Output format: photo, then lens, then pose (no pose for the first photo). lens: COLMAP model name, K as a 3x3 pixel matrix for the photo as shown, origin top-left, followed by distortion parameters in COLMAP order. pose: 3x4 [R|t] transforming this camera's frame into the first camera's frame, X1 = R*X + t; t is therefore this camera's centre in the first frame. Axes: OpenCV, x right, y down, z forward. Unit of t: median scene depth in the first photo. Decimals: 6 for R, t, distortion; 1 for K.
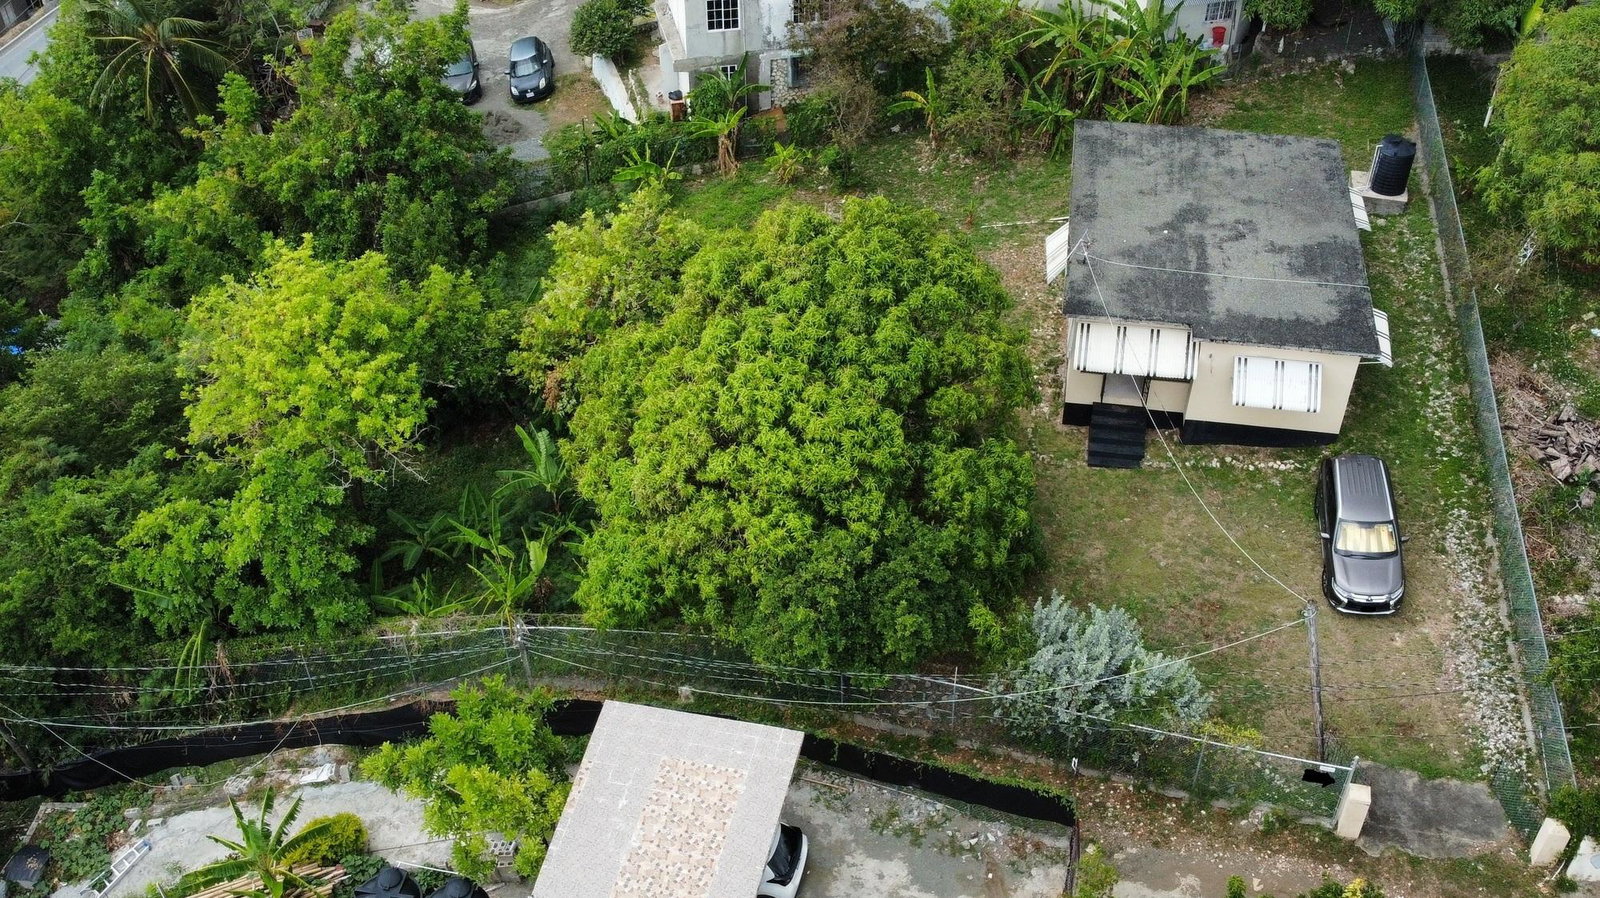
lens RADIAL K [[1556.9, 0, 741.6], [0, 1556.9, 449.5], [0, 0, 1]] dist [0.009073, -0.029533]
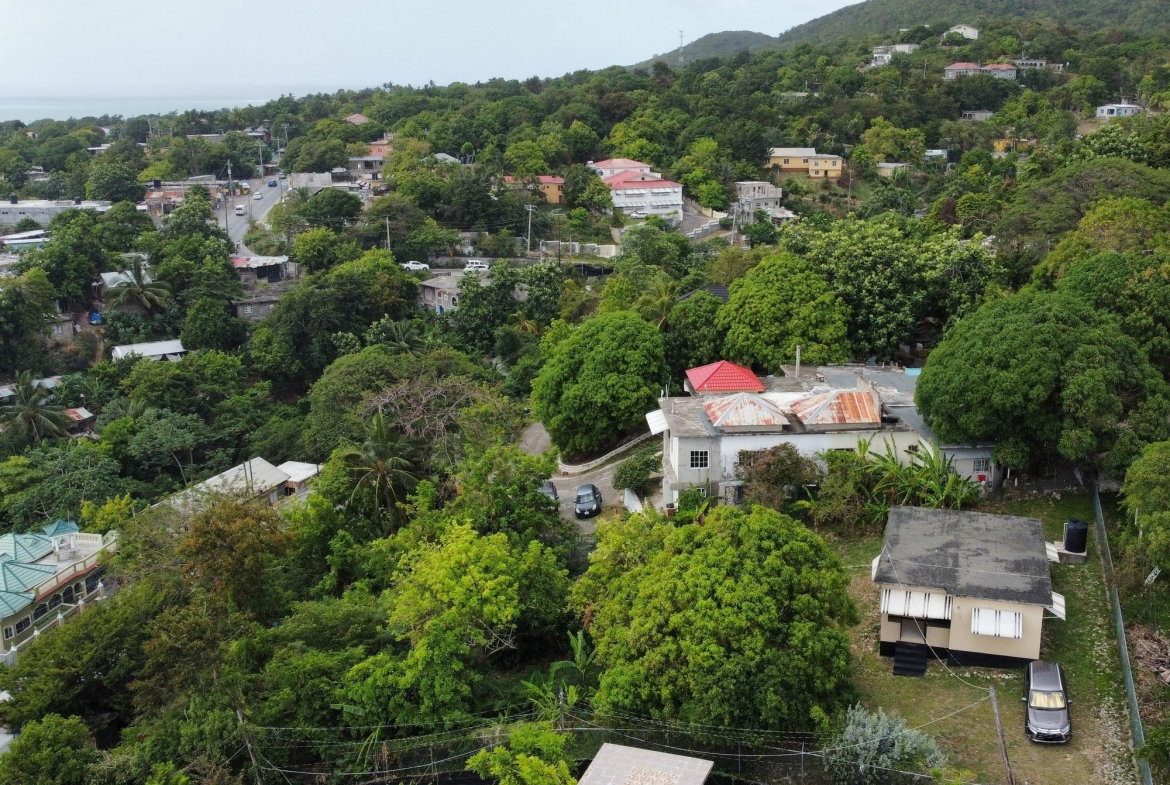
lens RADIAL K [[1254.9, 0, 585.0], [0, 1254.9, 392.5], [0, 0, 1]] dist [-0.002654, -0.022060]
pose [[0.990479, 0.040487, -0.131577, 0.060399], [-0.096322, 0.886672, -0.452256, 0.429111], [0.098355, 0.460623, 0.882130, -0.433690]]
